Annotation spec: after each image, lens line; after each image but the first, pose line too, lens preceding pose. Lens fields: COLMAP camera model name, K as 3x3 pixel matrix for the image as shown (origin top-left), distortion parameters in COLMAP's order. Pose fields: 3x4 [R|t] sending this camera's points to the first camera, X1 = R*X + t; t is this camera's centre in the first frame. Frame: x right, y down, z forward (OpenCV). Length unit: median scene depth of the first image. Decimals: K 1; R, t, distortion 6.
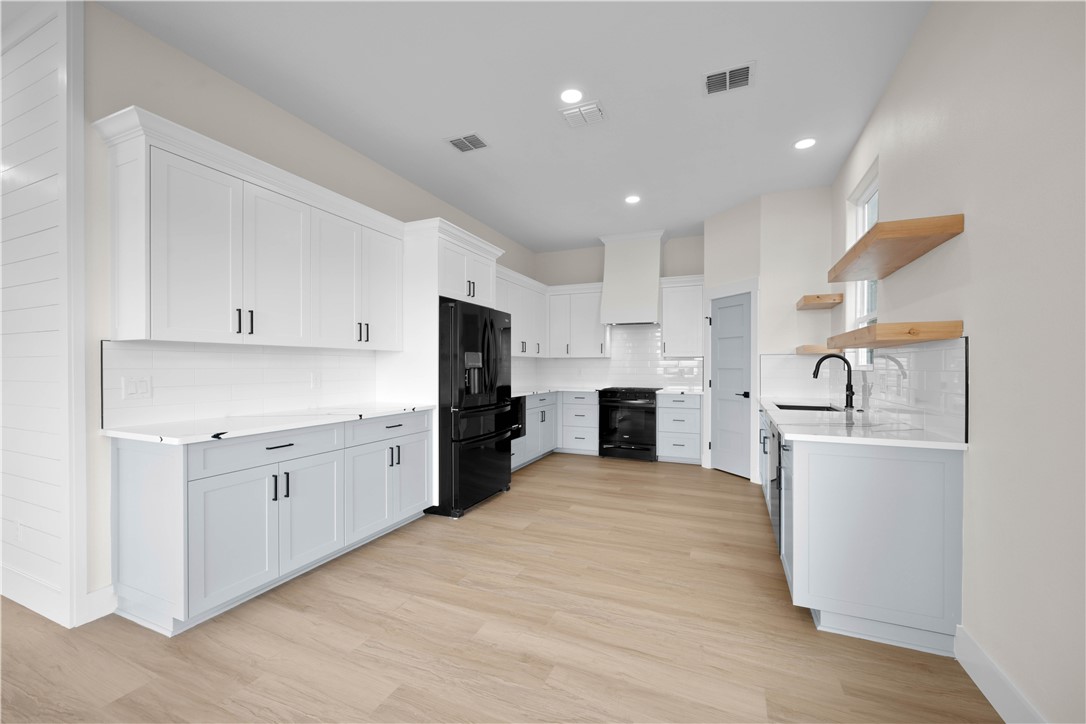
lens RADIAL K [[428.8, 0, 548.0], [0, 428.8, 368.4], [0, 0, 1]] dist [0.000327, -0.000018]
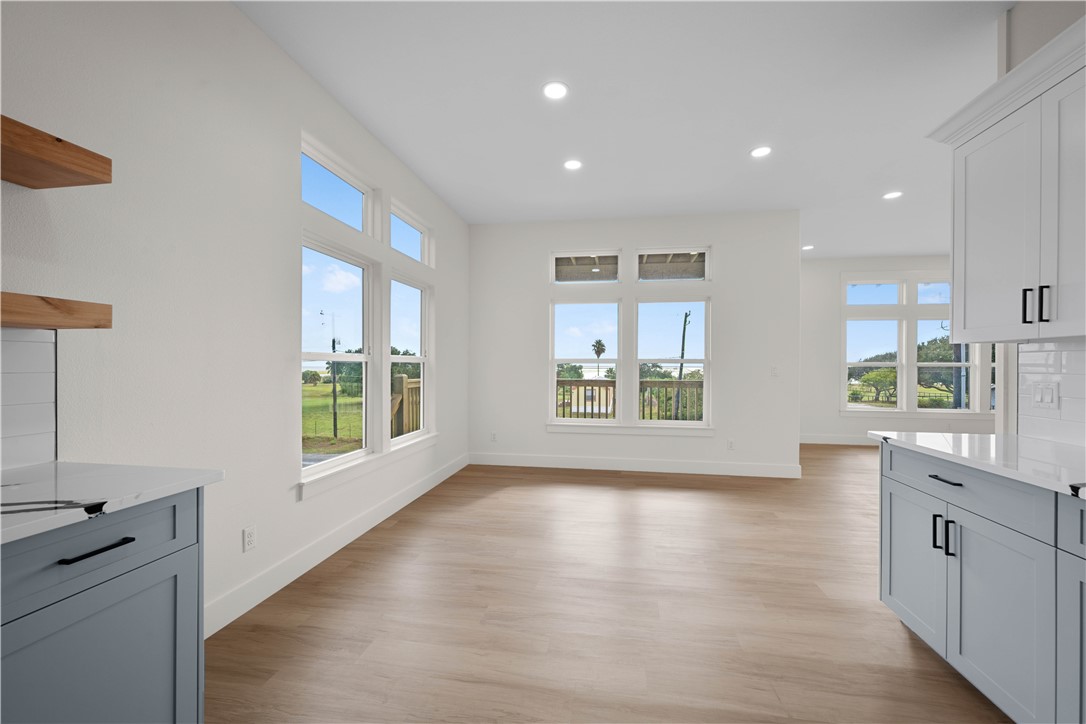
lens RADIAL K [[428.8, 0, 548.0], [0, 428.8, 368.4], [0, 0, 1]] dist [0.000327, -0.000018]
pose [[-0.970718, -0.003778, -0.240191, 0.132074], [-0.006933, 0.999900, 0.012292, -0.007604], [0.240121, 0.013597, -0.970648, 0.989088]]
